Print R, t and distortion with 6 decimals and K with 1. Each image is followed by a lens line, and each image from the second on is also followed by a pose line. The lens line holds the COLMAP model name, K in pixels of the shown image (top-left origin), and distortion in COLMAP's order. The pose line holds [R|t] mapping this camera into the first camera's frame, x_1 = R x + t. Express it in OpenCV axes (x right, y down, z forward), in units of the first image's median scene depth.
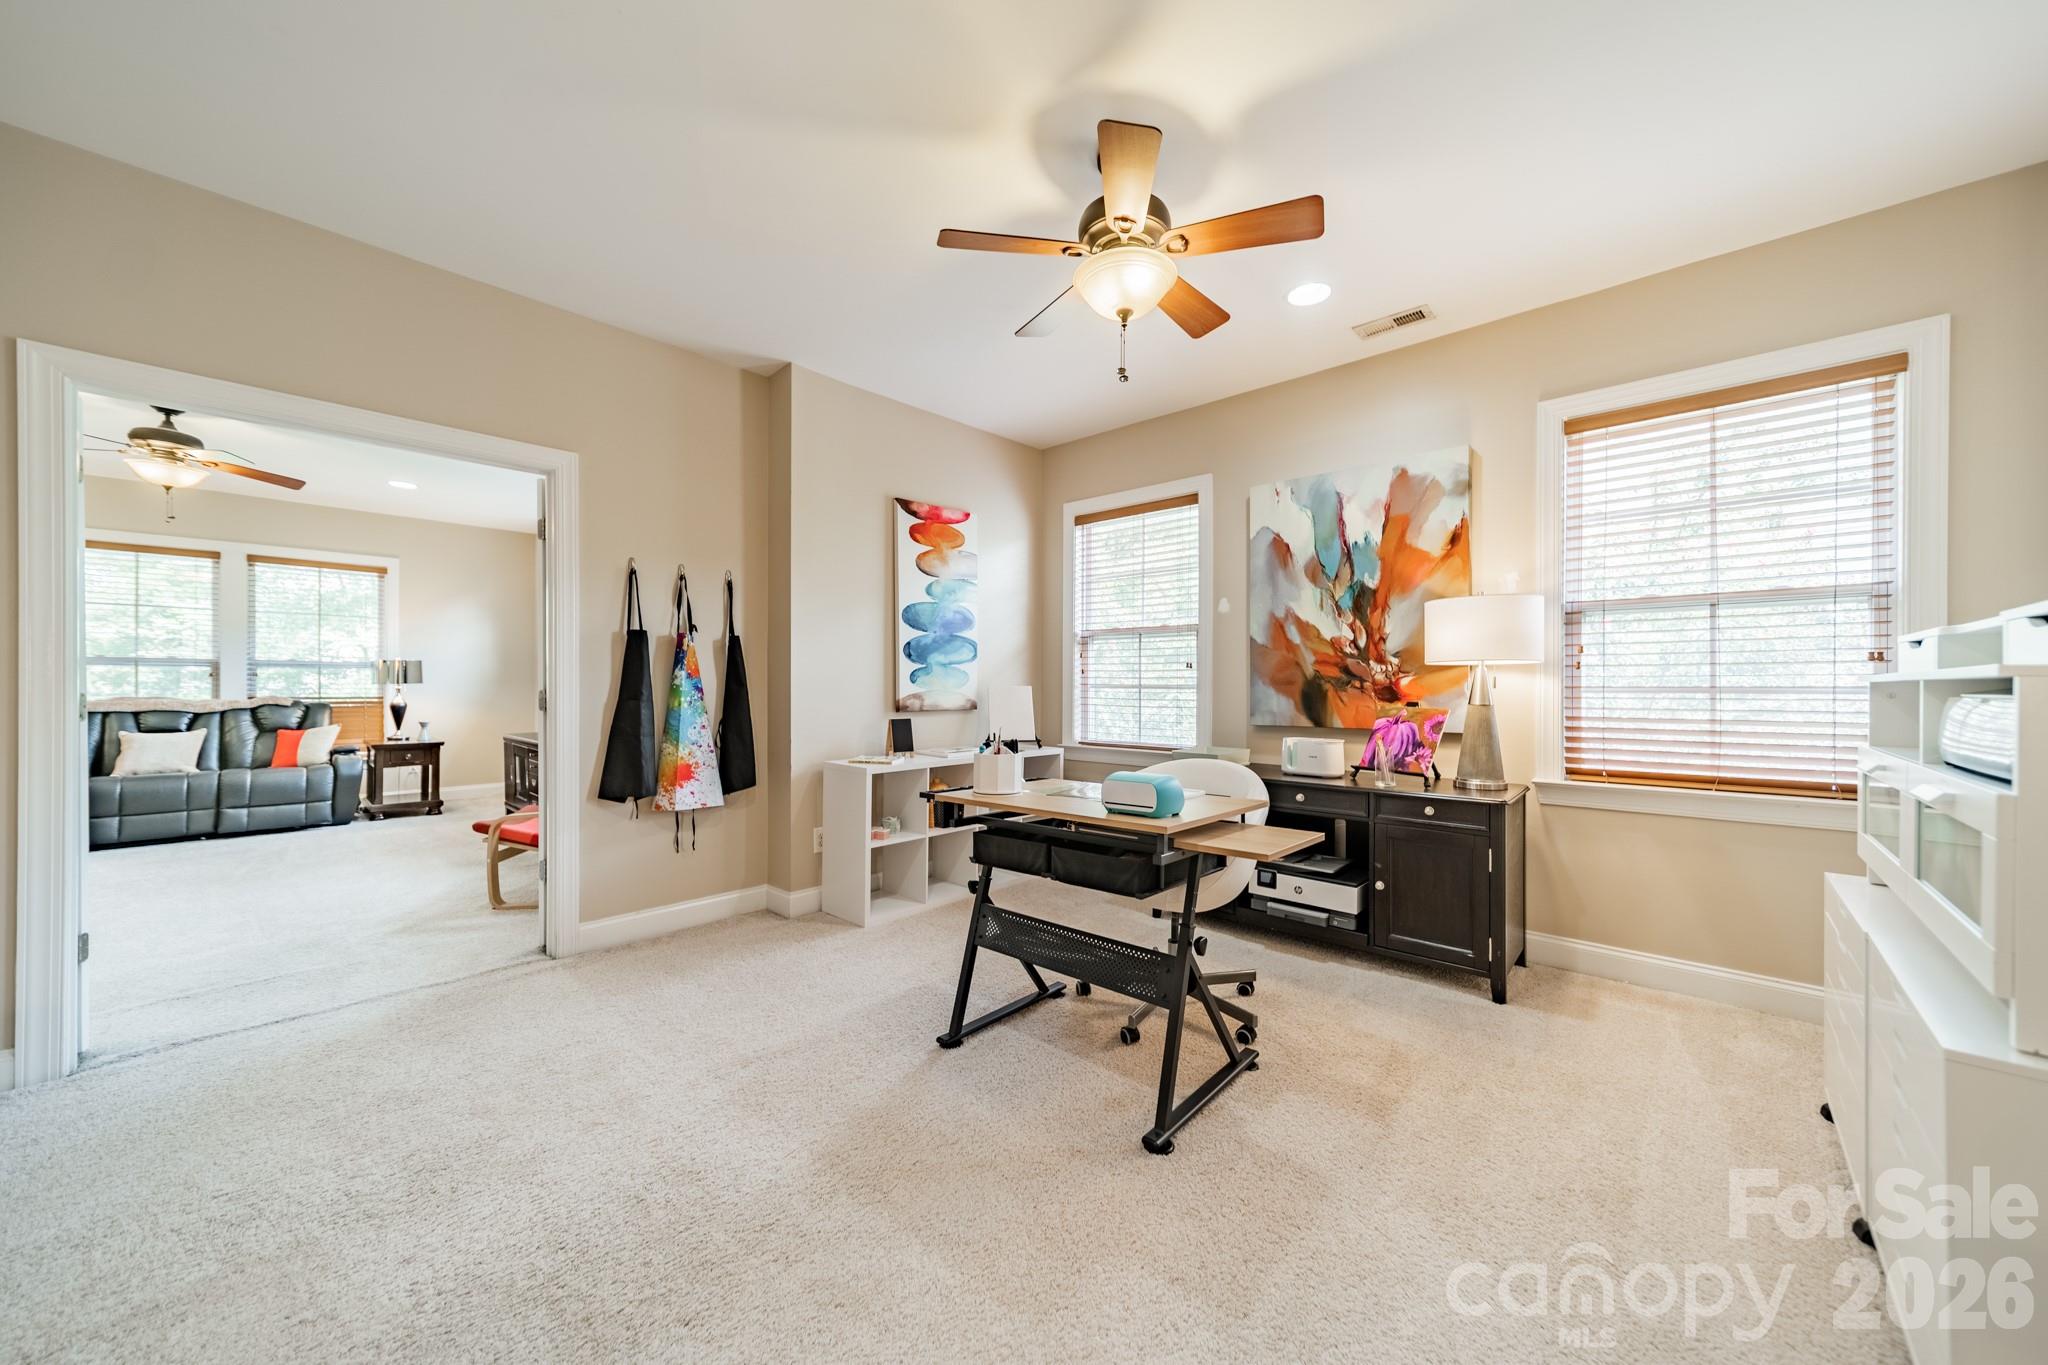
lens RADIAL K [[726.9, 0, 1027.5], [0, 726.9, 680.9], [0, 0, 1]] dist [0.007147, 0.000276]
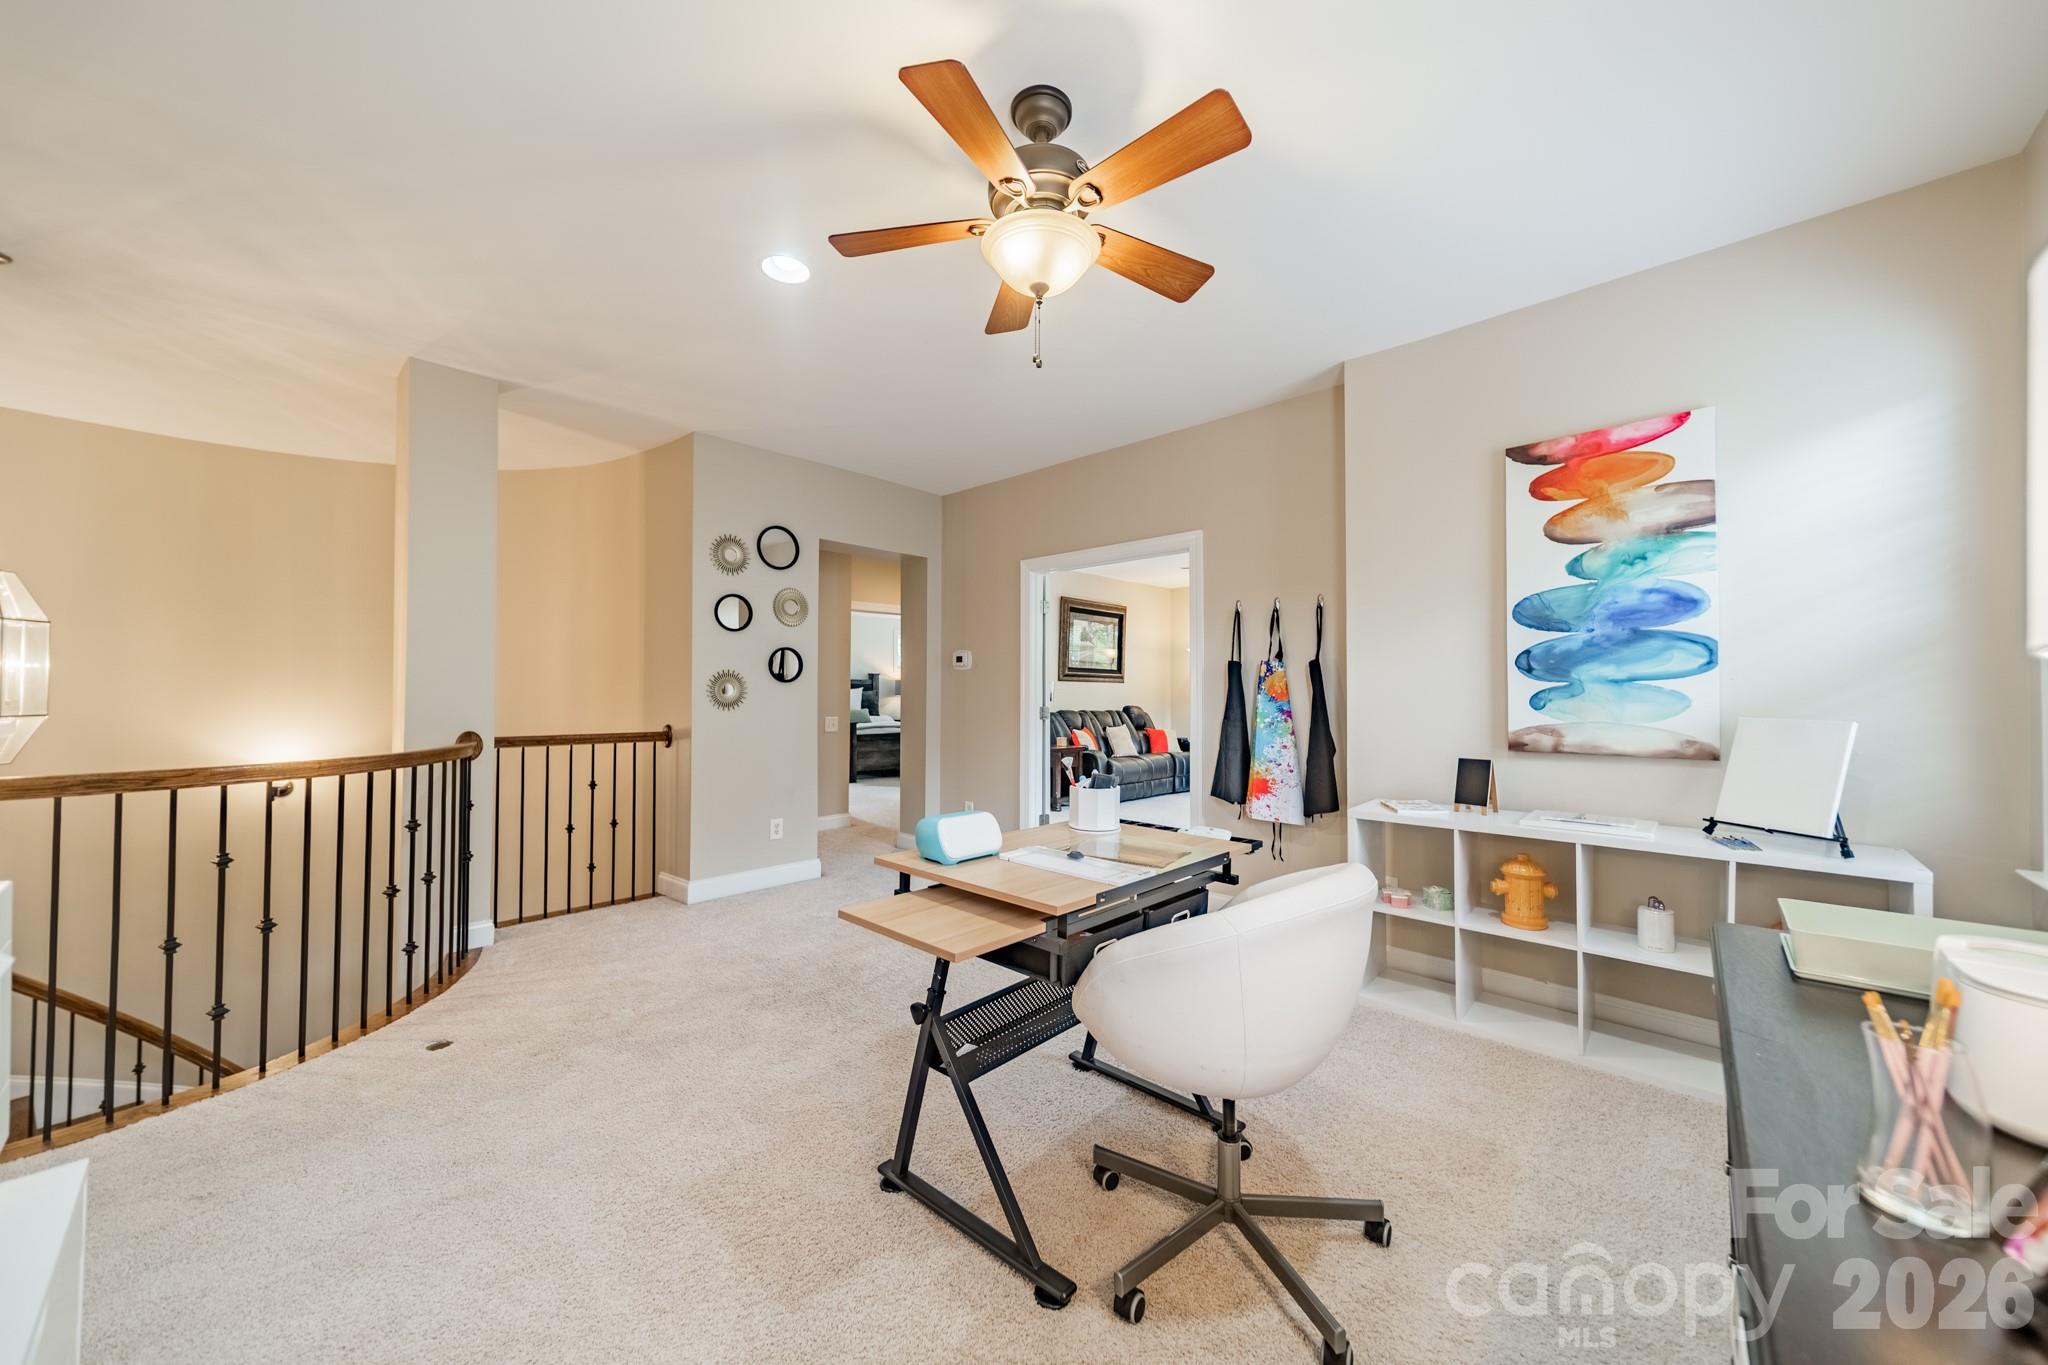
lens RADIAL K [[726.9, 0, 1027.5], [0, 726.9, 680.9], [0, 0, 1]] dist [0.007147, 0.000276]
pose [[-0.008632, -0.019885, -0.999765, 0.524651], [0.000763, 0.999802, -0.019892, -0.011012], [0.999962, -0.000934, -0.008615, 0.526827]]
